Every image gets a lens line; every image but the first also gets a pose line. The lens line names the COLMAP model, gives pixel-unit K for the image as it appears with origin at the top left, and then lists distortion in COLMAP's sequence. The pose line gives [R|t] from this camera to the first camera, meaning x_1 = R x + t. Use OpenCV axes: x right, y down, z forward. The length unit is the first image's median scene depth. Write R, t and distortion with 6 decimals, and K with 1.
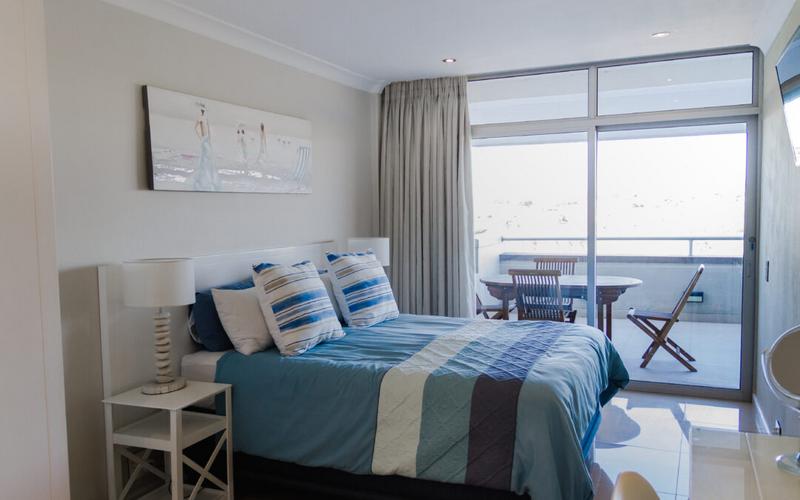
lens RADIAL K [[662.5, 0, 393.3], [0, 662.5, 249.6], [0, 0, 1]] dist [0.051692, -0.058405]
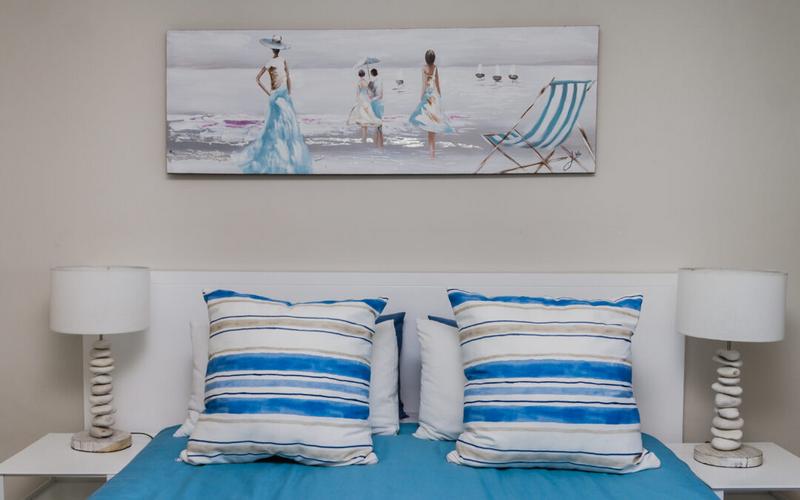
lens RADIAL K [[645.9, 0, 392.0], [0, 645.9, 262.7], [0, 0, 1]] dist [0.051668, -0.075092]
pose [[0.389556, 0.063627, -0.918802, 0.354381], [-0.061974, 0.997161, 0.042778, -0.034511], [0.918915, 0.040277, 0.392393, 0.857353]]
